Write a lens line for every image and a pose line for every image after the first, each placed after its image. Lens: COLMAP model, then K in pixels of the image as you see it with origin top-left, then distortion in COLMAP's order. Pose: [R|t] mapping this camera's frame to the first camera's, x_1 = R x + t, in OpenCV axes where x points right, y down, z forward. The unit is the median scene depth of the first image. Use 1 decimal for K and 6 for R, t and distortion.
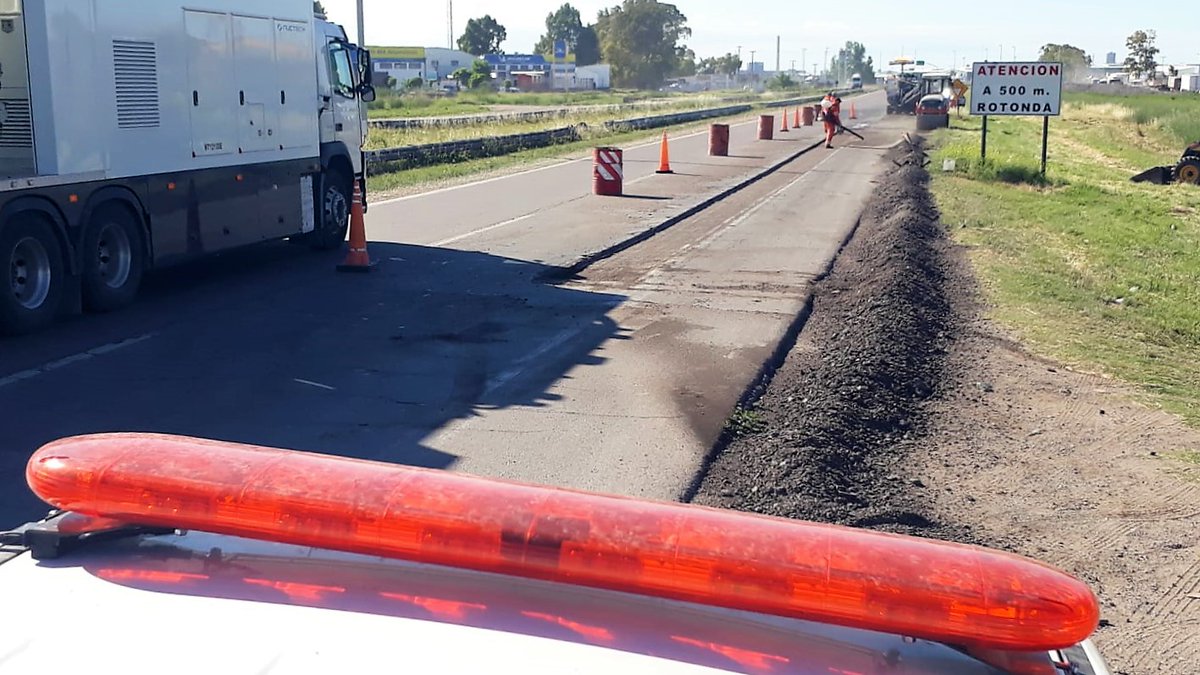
lens RADIAL K [[972.8, 0, 598.5], [0, 972.8, 329.2], [0, 0, 1]] dist [-0.033812, -0.005043]
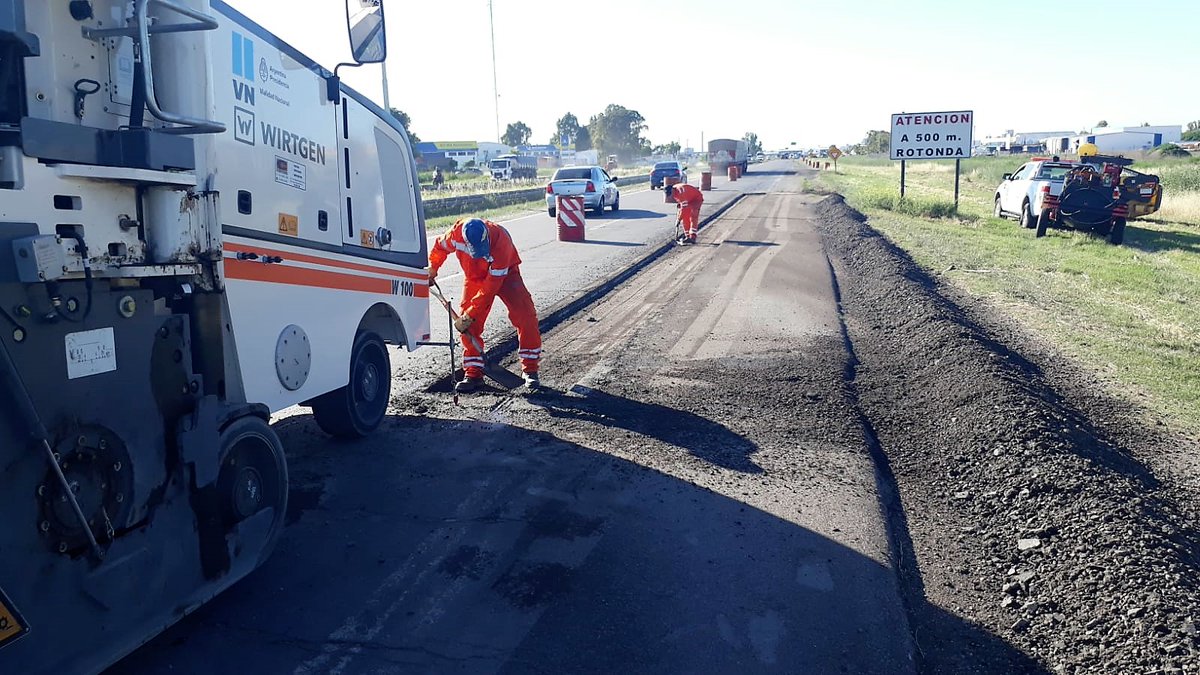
lens RADIAL K [[972.8, 0, 602.7], [0, 972.8, 343.5], [0, 0, 1]] dist [-0.033812, -0.005043]
pose [[0.998550, -0.033103, 0.042448, -0.055572], [0.034466, 0.998900, -0.031801, 0.088735], [-0.041348, 0.033218, 0.998592, -0.549069]]
